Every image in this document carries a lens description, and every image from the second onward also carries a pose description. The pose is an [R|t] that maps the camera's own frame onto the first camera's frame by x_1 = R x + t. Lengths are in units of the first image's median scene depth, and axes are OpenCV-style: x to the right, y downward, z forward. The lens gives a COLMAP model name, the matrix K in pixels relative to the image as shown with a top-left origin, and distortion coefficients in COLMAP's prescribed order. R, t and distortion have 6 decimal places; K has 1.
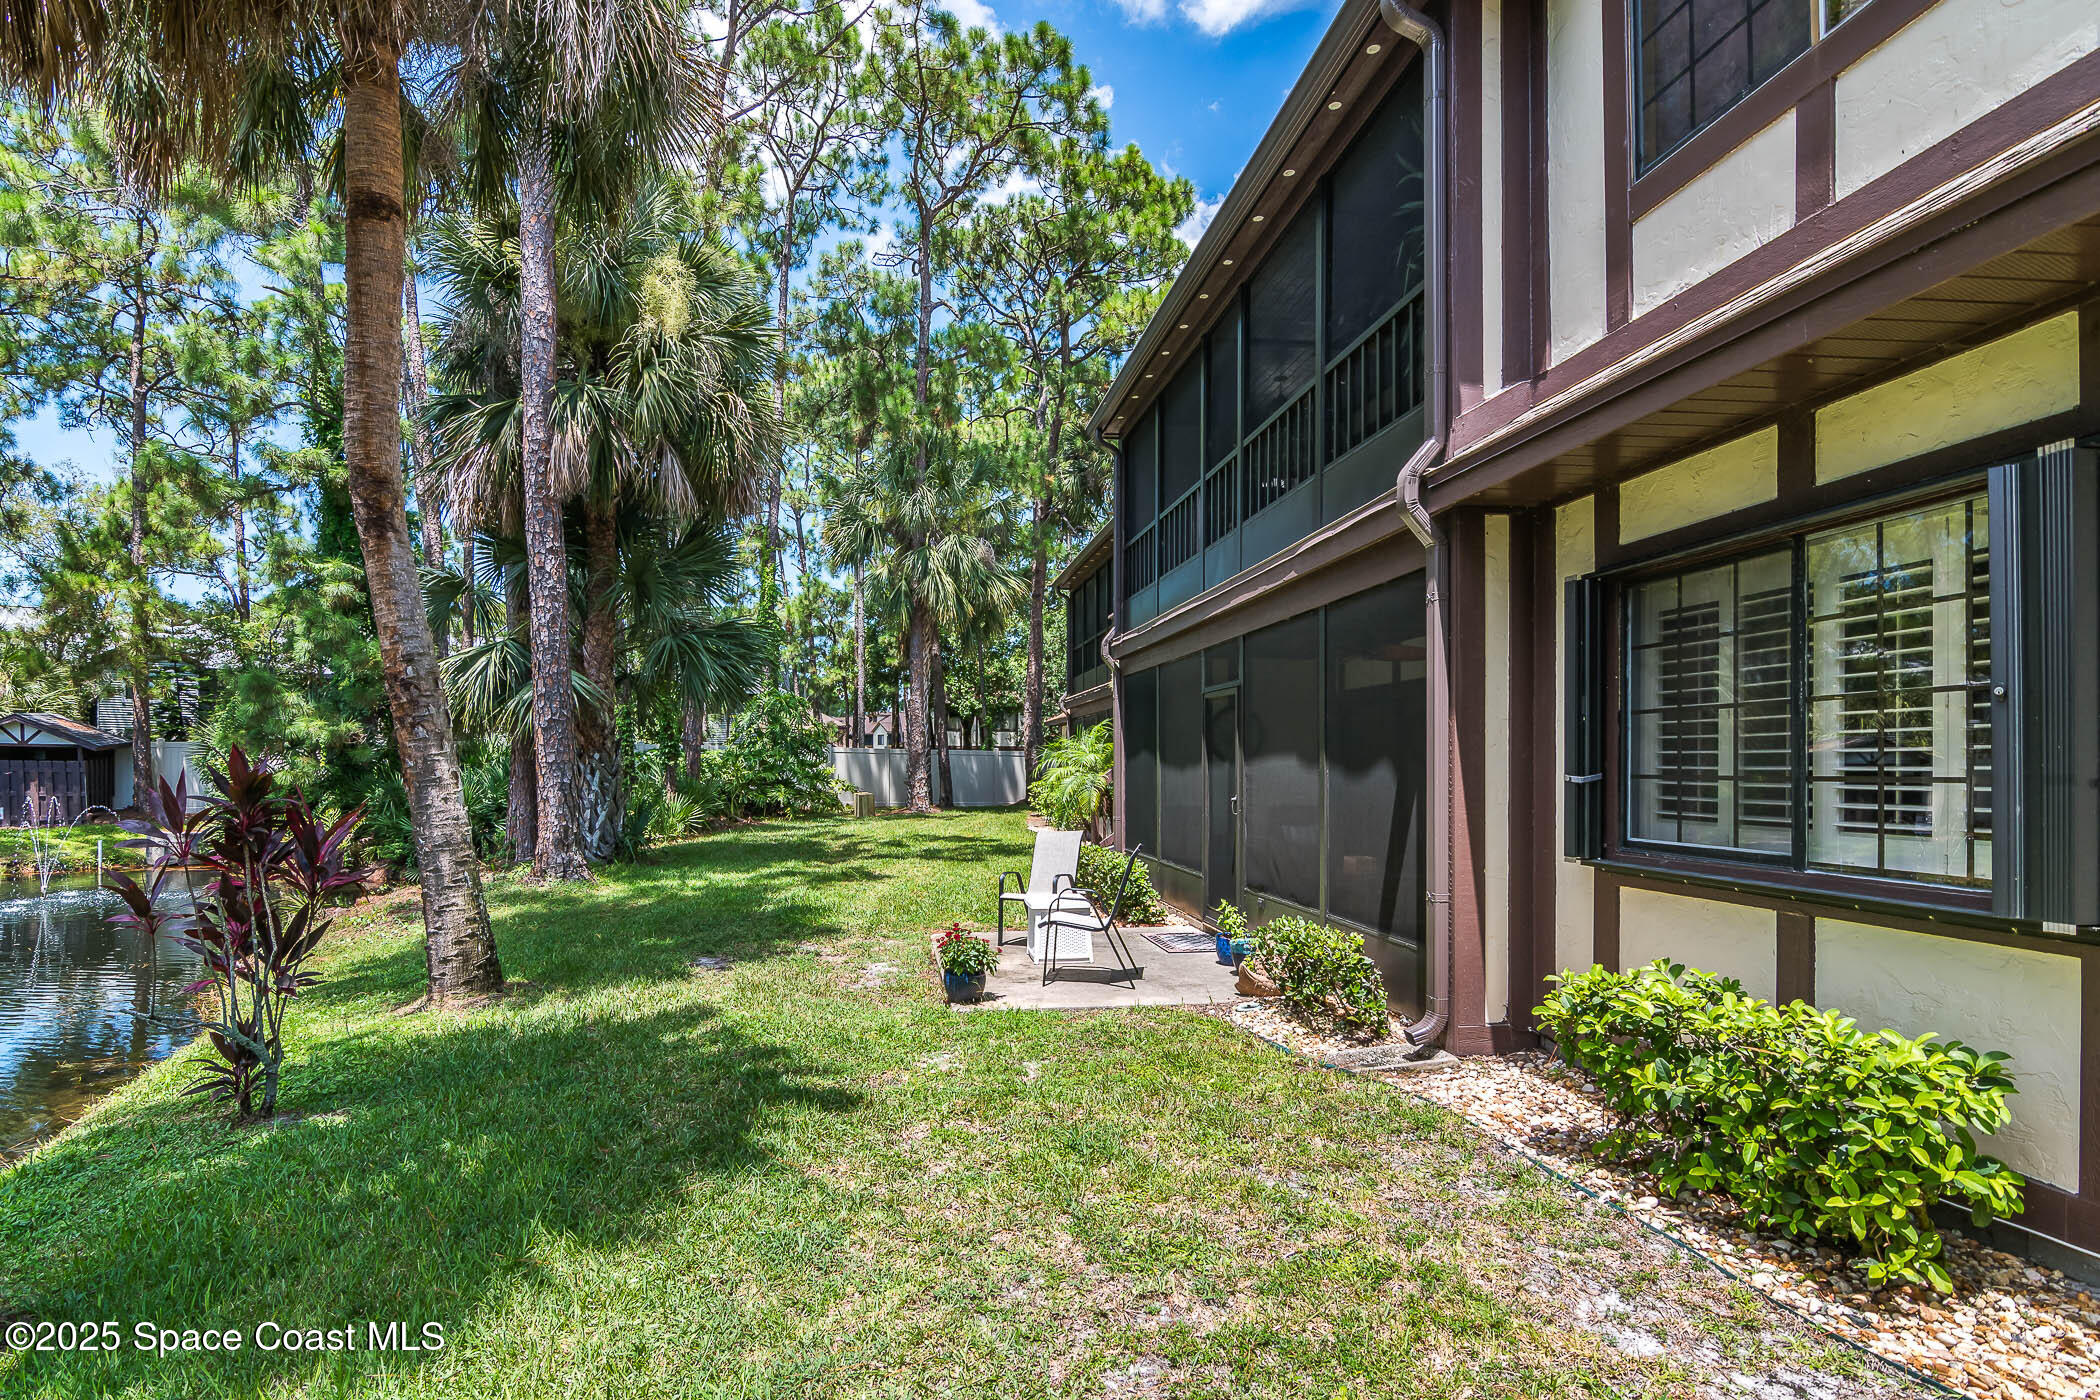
lens RADIAL K [[988.9, 0, 1050.0], [0, 988.9, 700.0], [0, 0, 1]] dist [-0.009279, 0.000021]
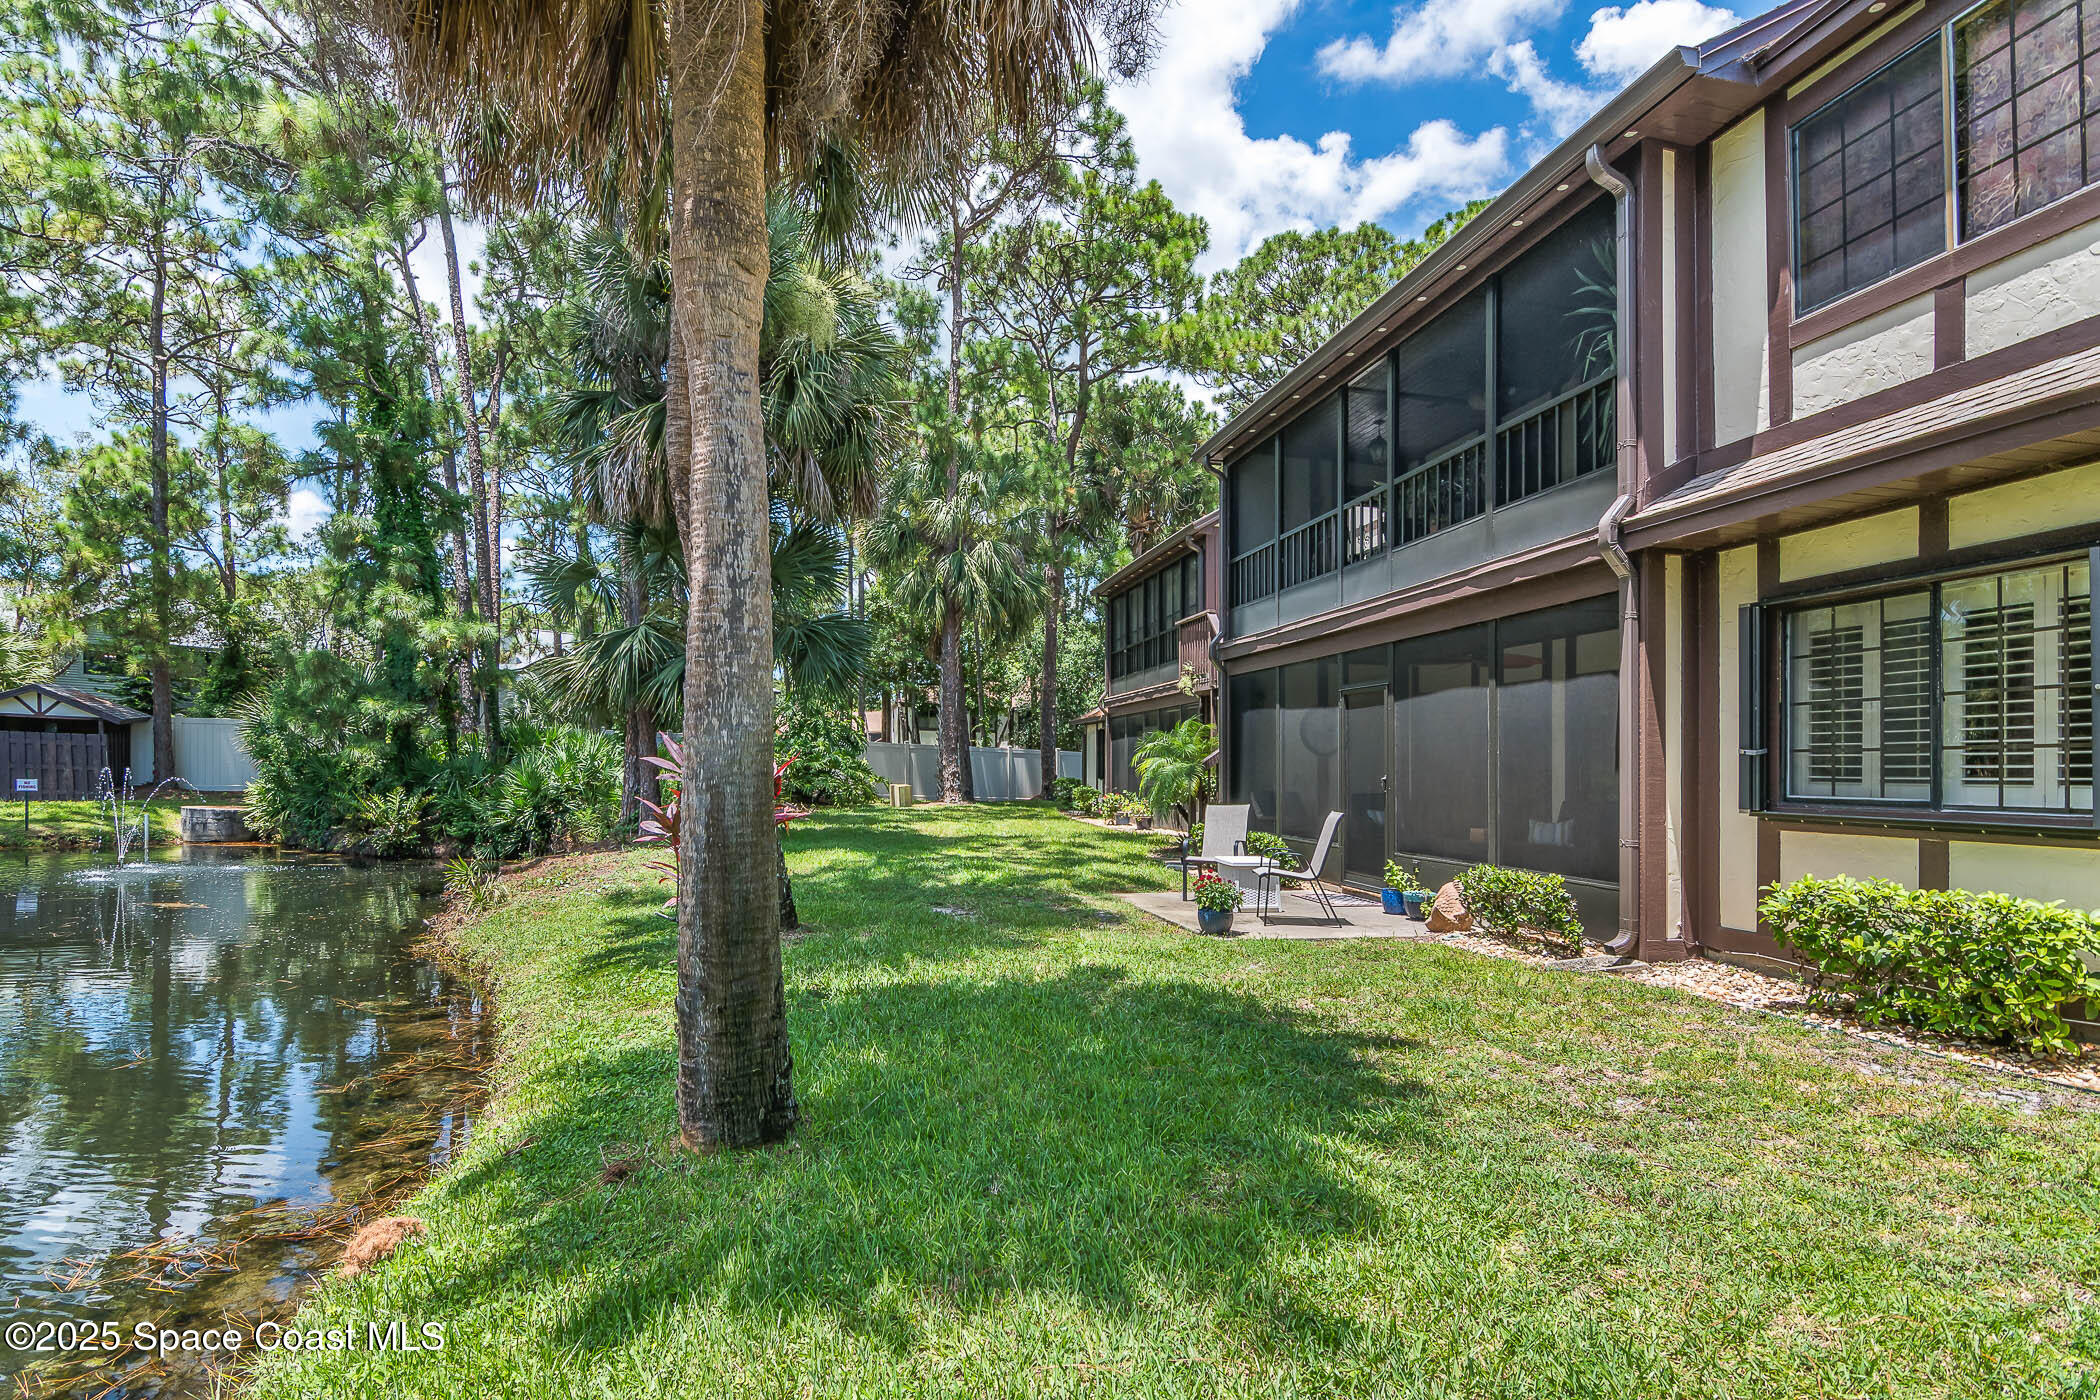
lens RADIAL K [[1018.1, 0, 1025.6], [0, 1018.1, 693.5], [0, 0, 1]] dist [-0.011914, -0.000500]
pose [[0.995630, 0.028171, 0.089030, -0.589441], [-0.026803, 0.999504, -0.016520, 0.048882], [-0.089451, 0.014062, 0.995892, -0.304116]]
